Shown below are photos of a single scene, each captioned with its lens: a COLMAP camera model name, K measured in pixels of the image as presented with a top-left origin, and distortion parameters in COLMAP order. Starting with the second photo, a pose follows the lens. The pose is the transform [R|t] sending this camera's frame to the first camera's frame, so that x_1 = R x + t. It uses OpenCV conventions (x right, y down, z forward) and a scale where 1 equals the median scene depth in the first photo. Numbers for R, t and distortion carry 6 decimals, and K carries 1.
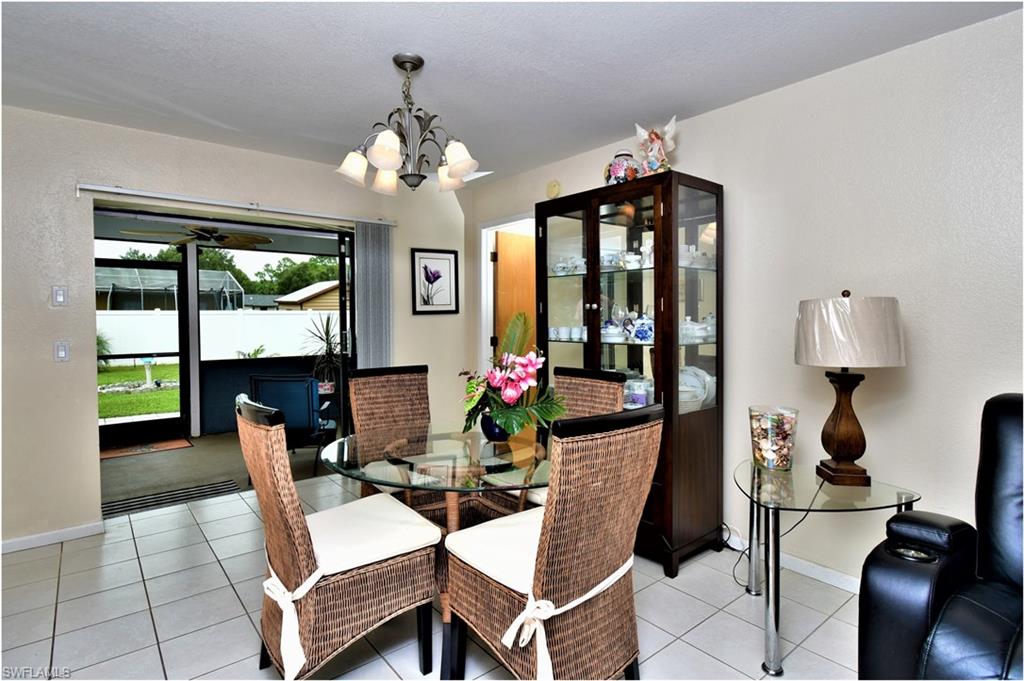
lens RADIAL K [[495.4, 0, 515.0], [0, 495.4, 341.9], [0, 0, 1]] dist [0.008413, -0.000180]
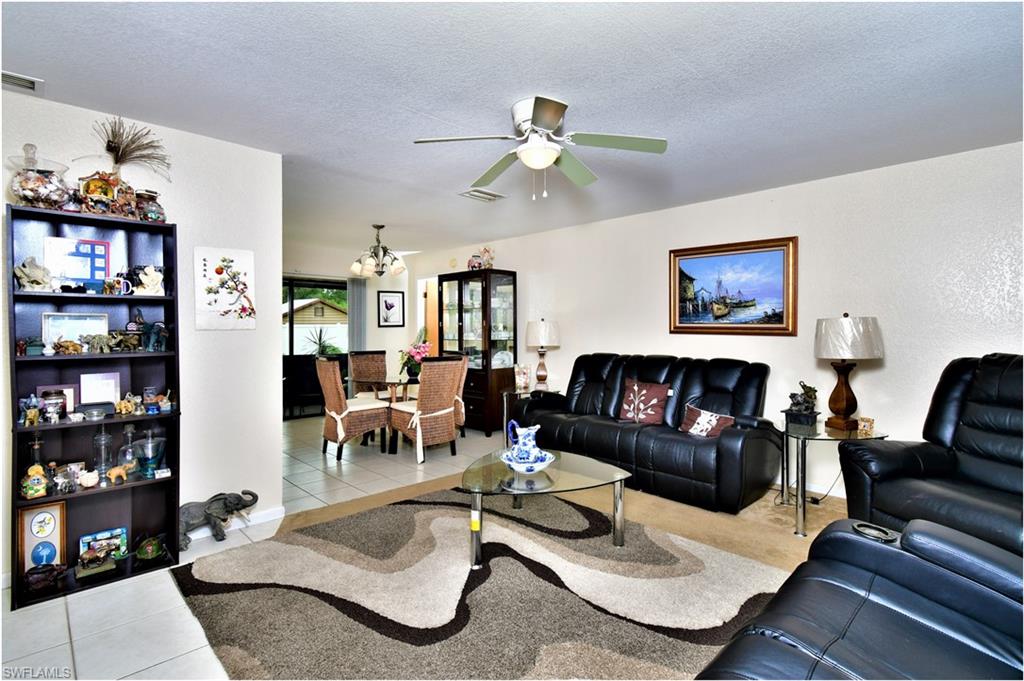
lens RADIAL K [[495.4, 0, 515.0], [0, 495.4, 341.9], [0, 0, 1]] dist [0.008413, -0.000180]
pose [[0.997362, 0.001809, 0.072571, 0.222597], [0.000288, 0.999583, -0.028871, 0.070373], [-0.072593, 0.028816, 0.996945, -1.163517]]
